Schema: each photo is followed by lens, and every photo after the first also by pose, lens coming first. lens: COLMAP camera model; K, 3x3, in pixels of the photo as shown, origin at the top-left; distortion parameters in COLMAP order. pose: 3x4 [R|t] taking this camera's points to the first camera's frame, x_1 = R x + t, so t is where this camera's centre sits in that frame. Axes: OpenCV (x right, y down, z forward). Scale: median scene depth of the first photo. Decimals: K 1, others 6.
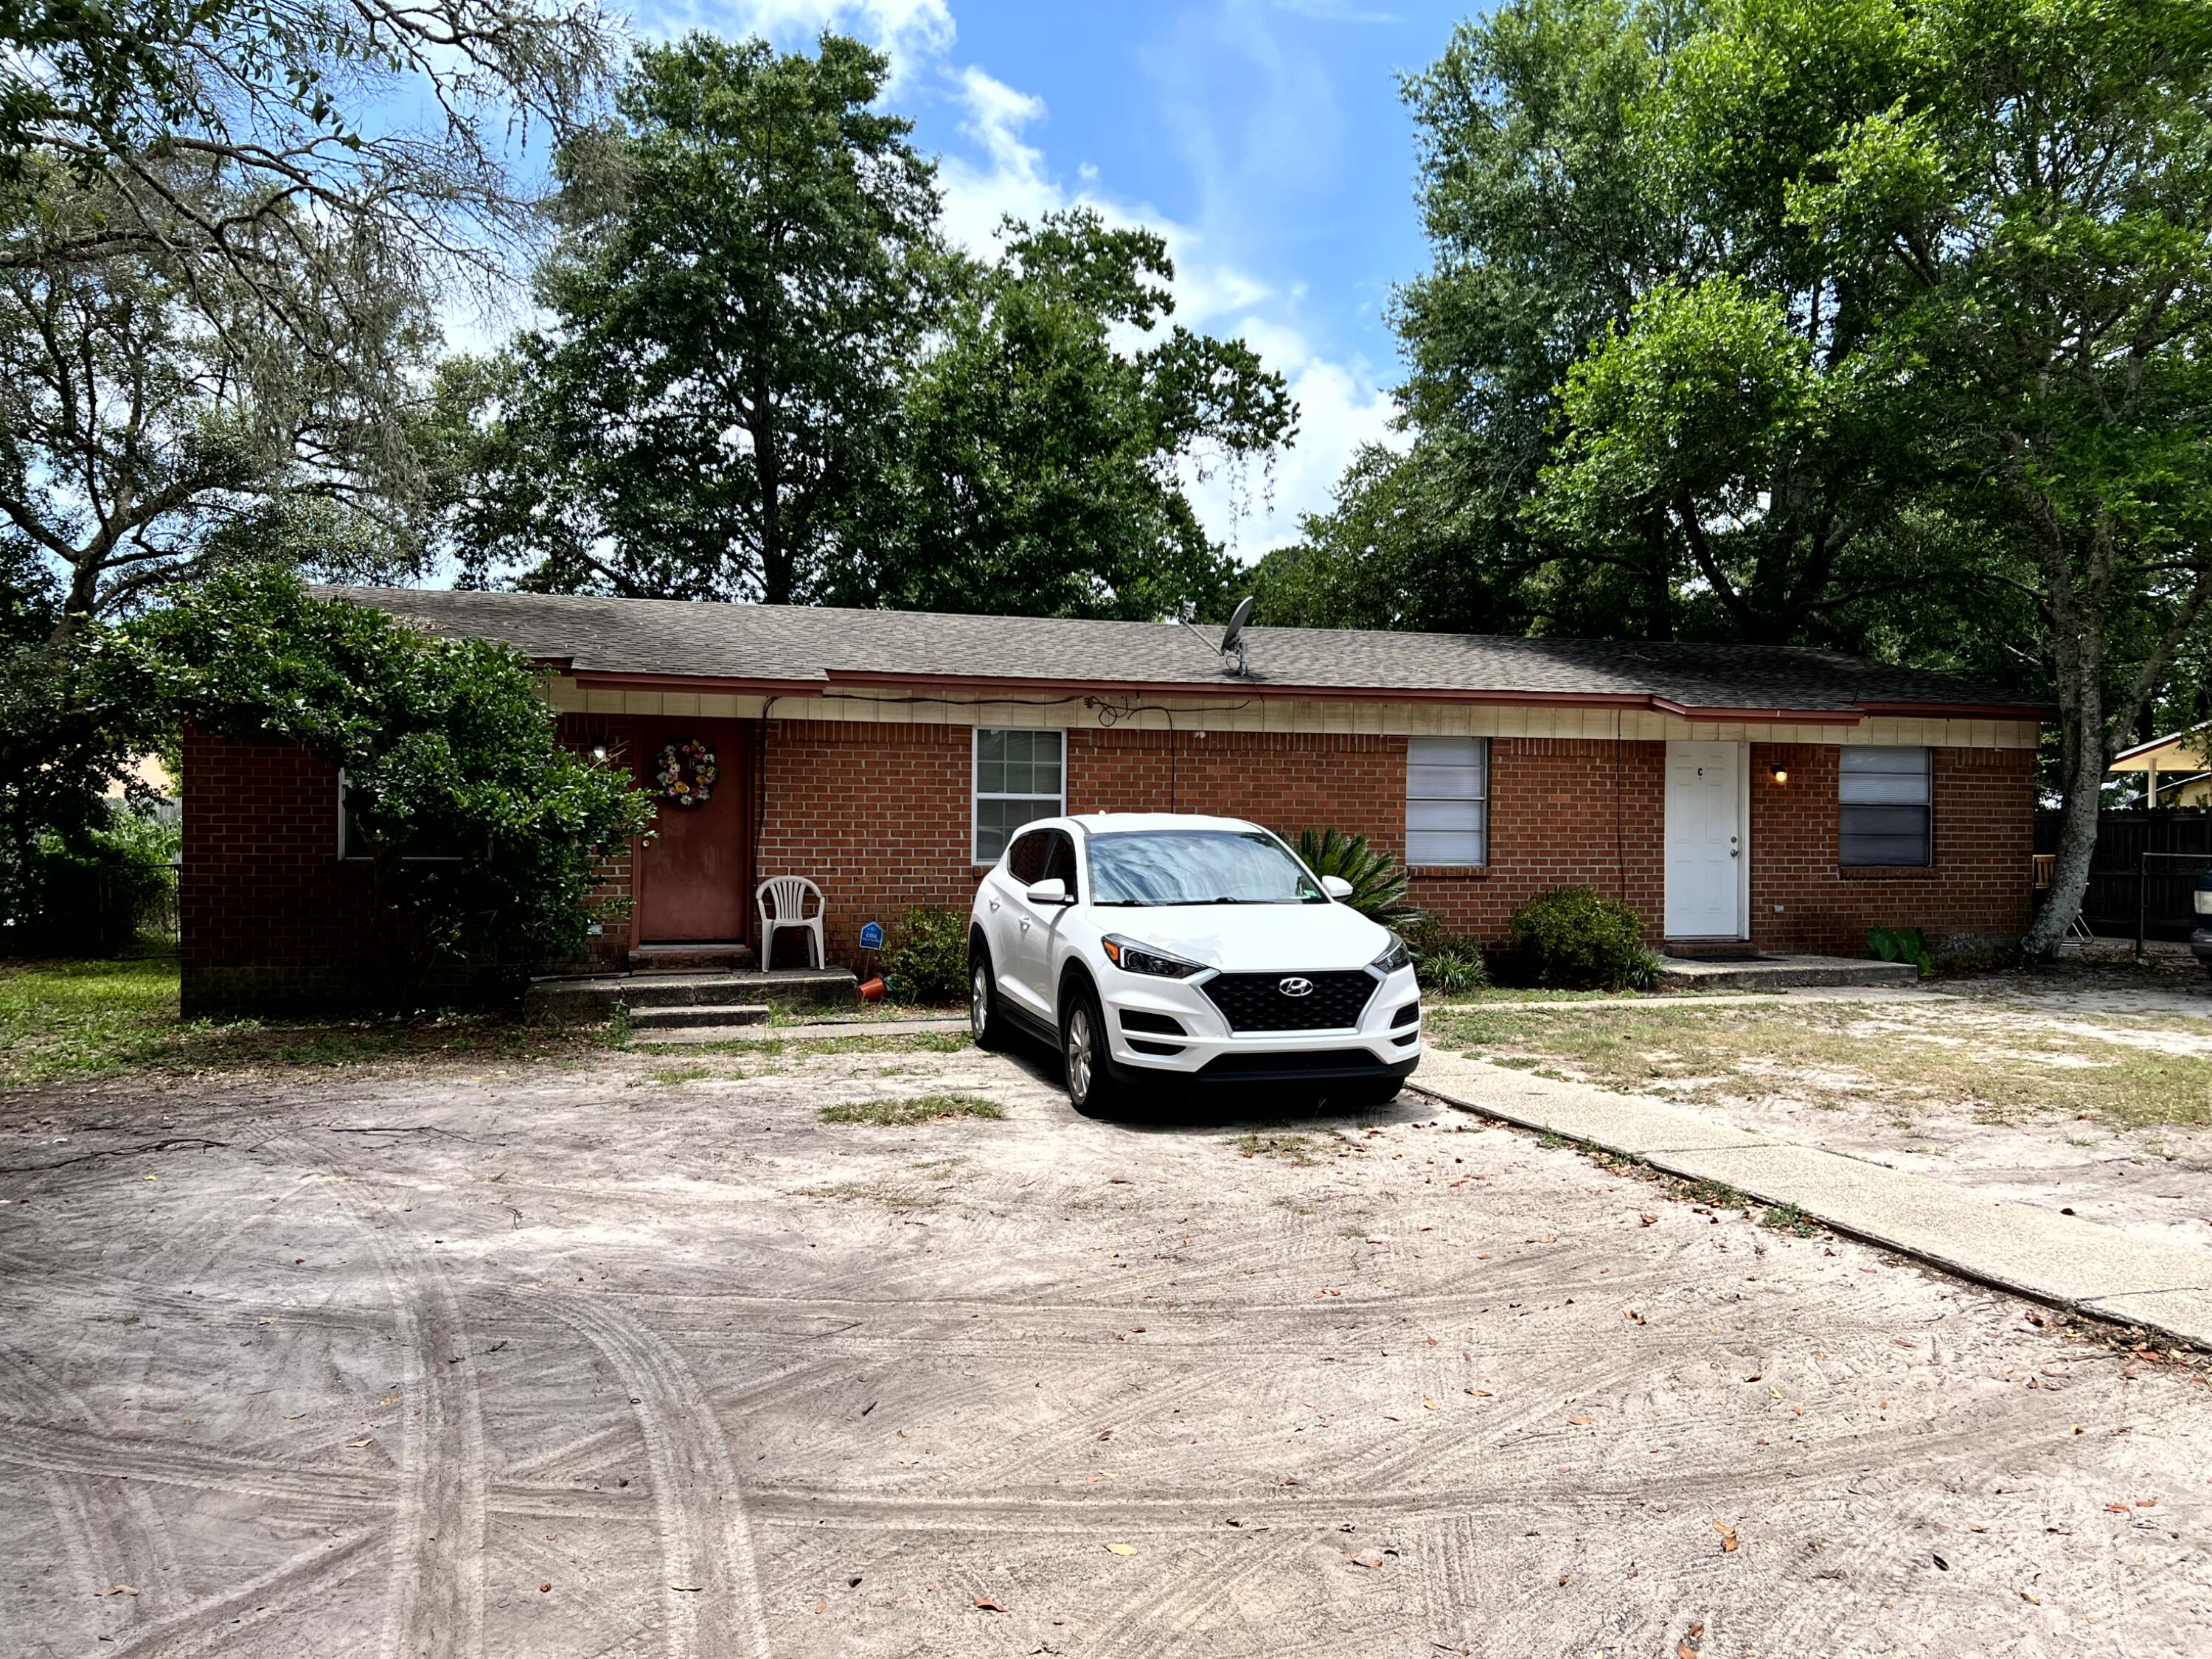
lens RADIAL K [[1663.8, 0, 1101.9], [0, 1663.8, 818.3], [0, 0, 1]] dist [0.035942, -0.035717]
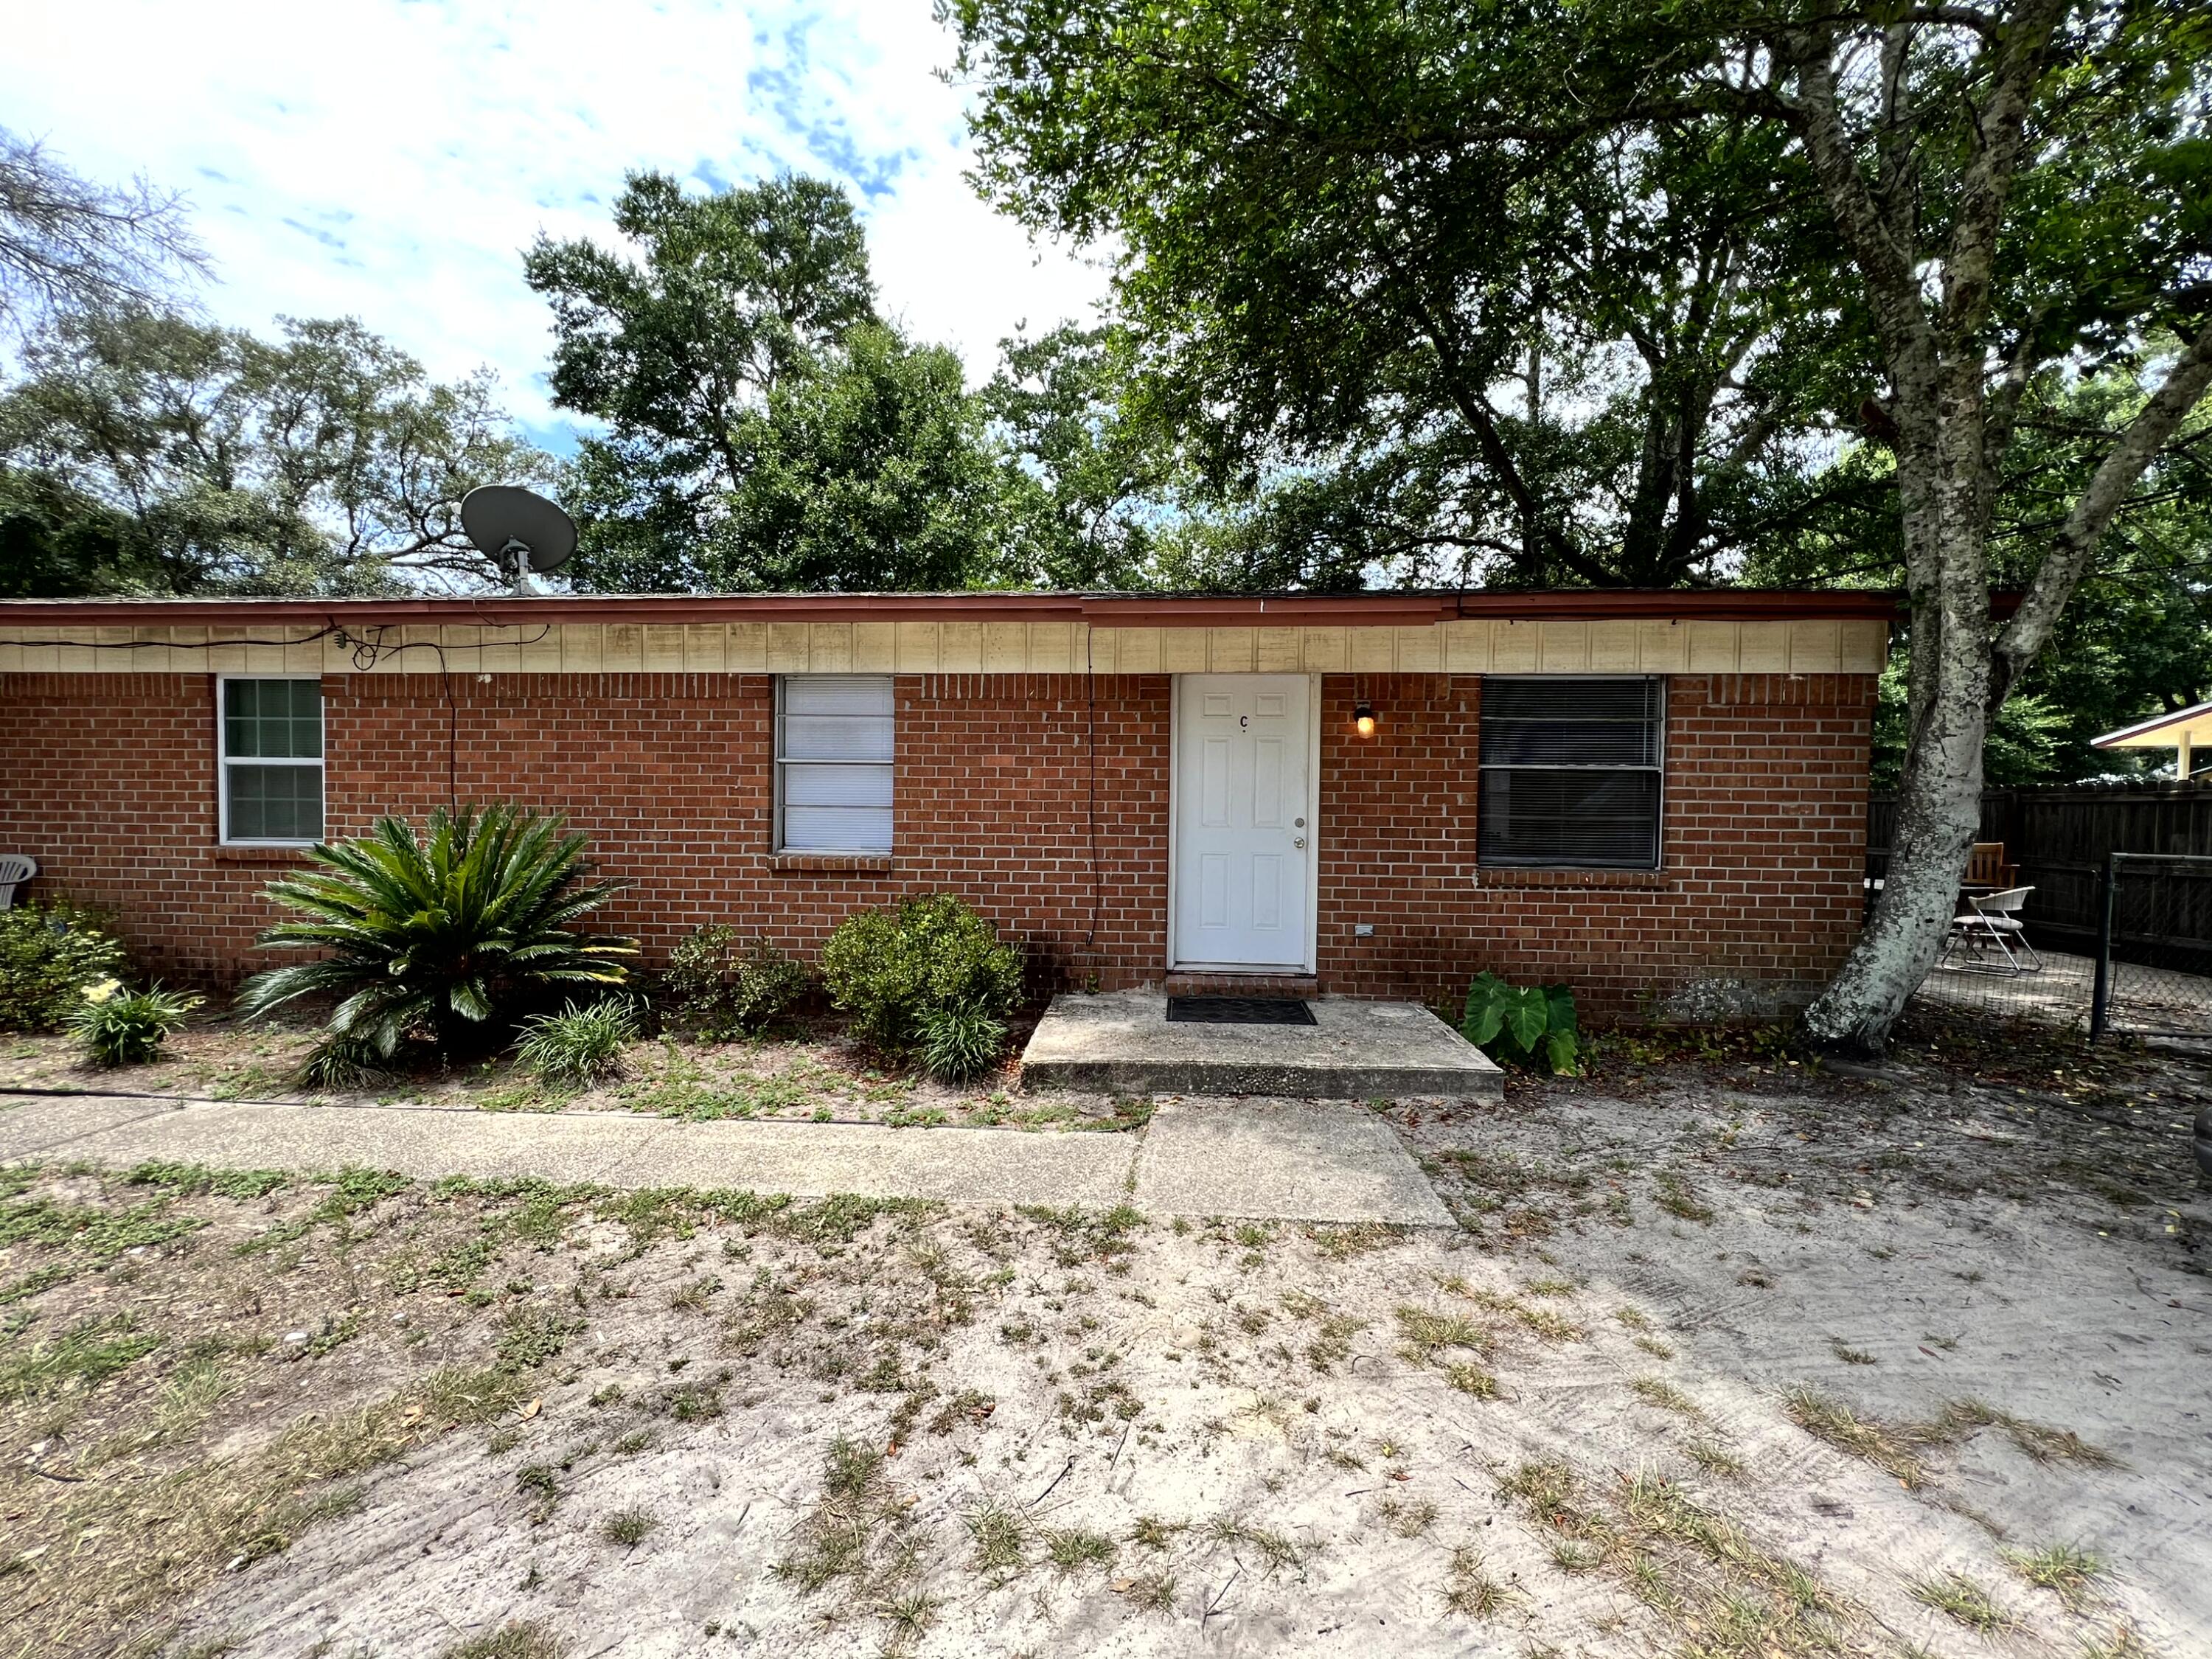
lens RADIAL K [[892.1, 0, 1106.5], [0, 892.1, 832.6], [0, 0, 1]] dist [-0.001123, 0.000343]
pose [[0.945436, 0.015616, -0.325433, 0.434779], [-0.002916, 0.999216, 0.039476, 0.003009], [0.325795, -0.036373, 0.944741, 0.660637]]
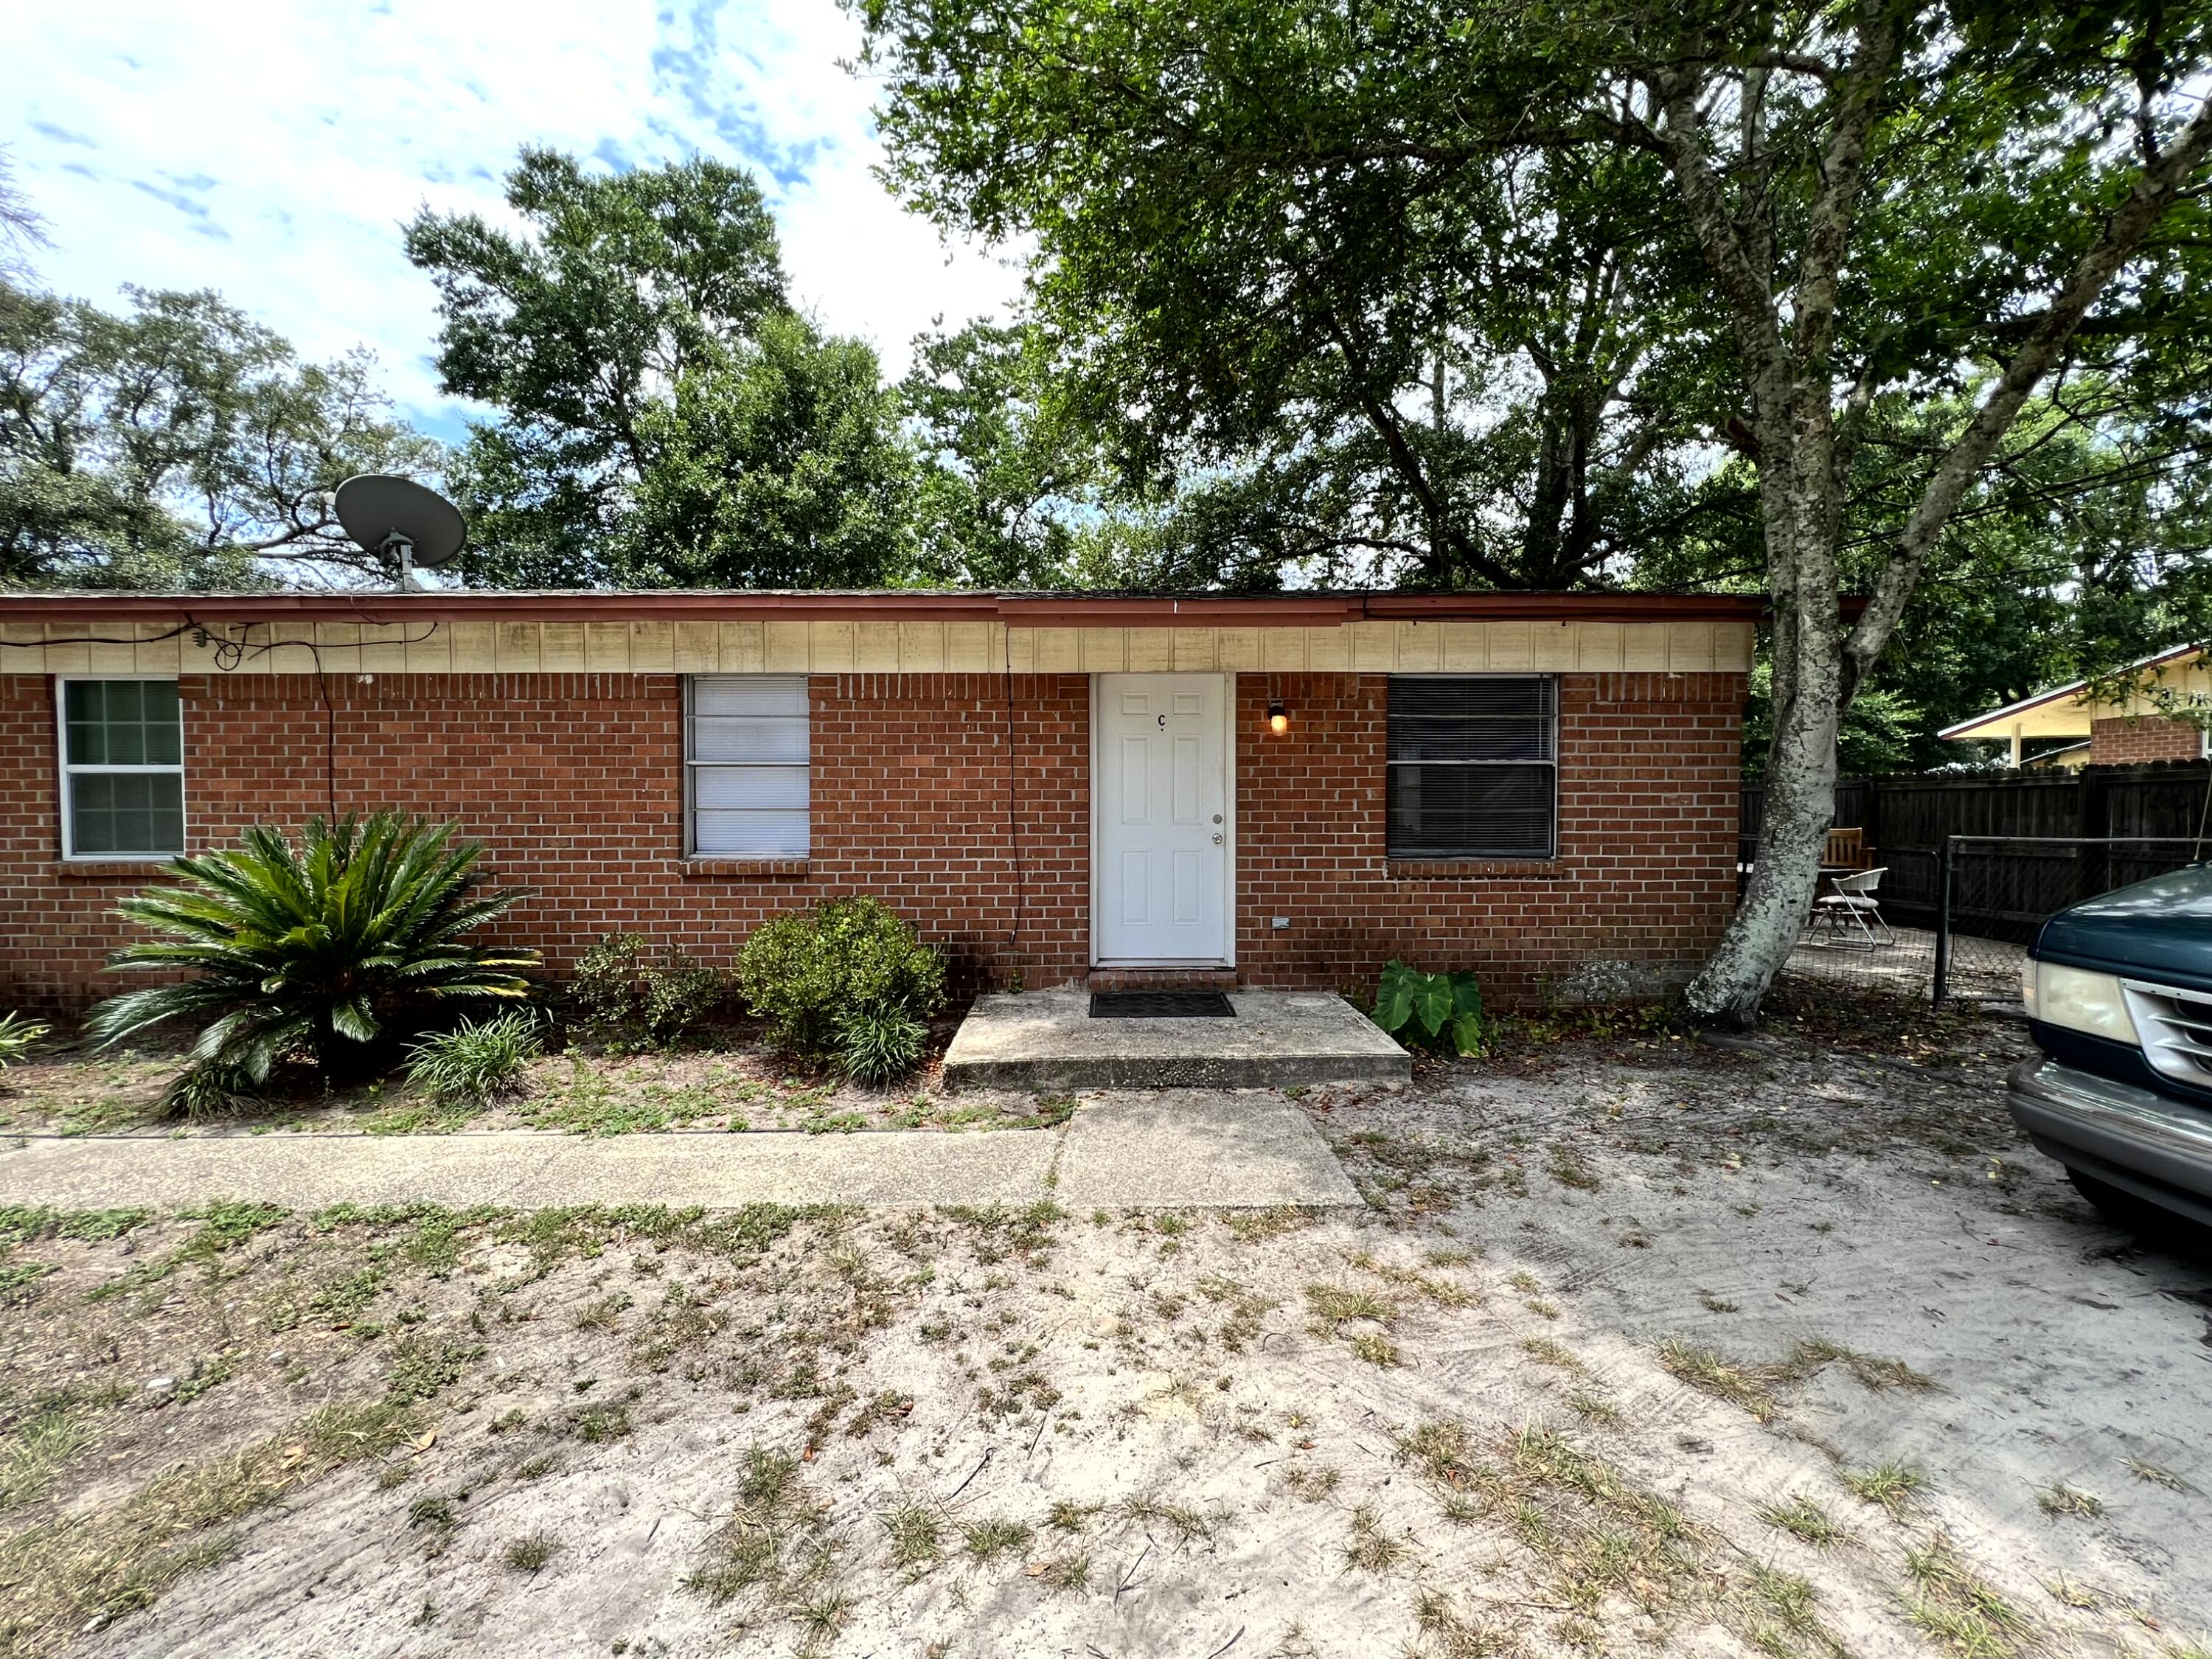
lens RADIAL K [[892.1, 0, 1106.7], [0, 892.1, 831.6], [0, 0, 1]] dist [-0.001123, 0.000343]
pose [[0.968759, 0.000821, -0.248003, 0.438217], [0.009638, 0.999114, 0.040956, 0.002674], [0.247817, -0.042066, 0.967893, 0.659174]]
